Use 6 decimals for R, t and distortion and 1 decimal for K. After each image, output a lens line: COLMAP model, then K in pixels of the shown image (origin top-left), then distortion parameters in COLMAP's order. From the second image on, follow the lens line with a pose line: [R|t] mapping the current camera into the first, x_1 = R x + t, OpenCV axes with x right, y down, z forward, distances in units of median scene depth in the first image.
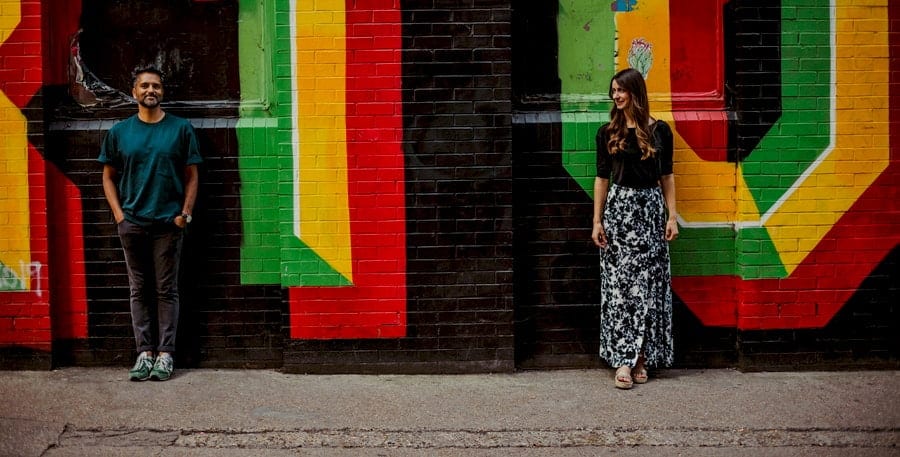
lens RADIAL K [[1299.1, 0, 451.1], [0, 1299.1, 226.5], [0, 0, 1]] dist [-0.133498, 0.000000]
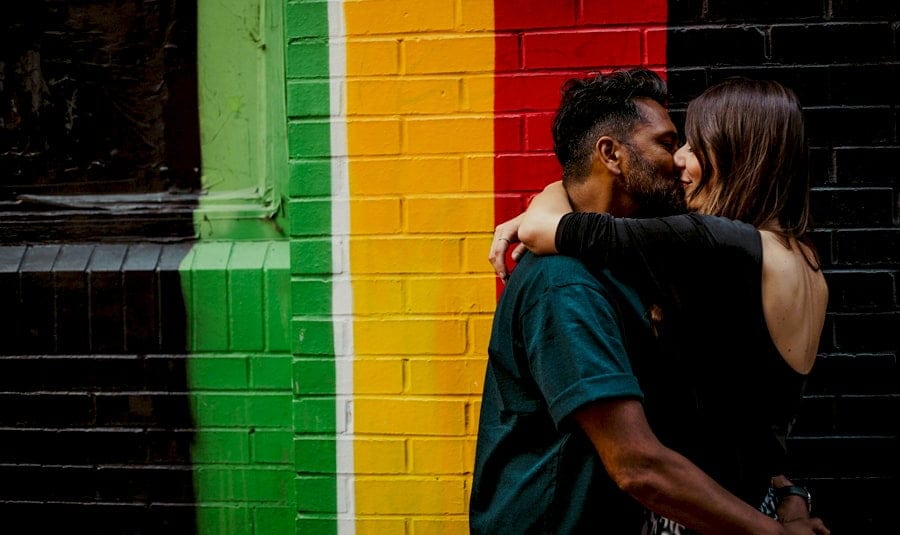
lens RADIAL K [[1474.0, 0, 451.4], [0, 1474.0, 267.4], [0, 0, 1]] dist [-0.166382, 0.000000]
pose [[0.987632, -0.003975, -0.156737, -0.033904], [-0.006840, 0.997634, -0.068403, -0.051175], [0.156639, 0.068630, 0.985269, 0.629036]]
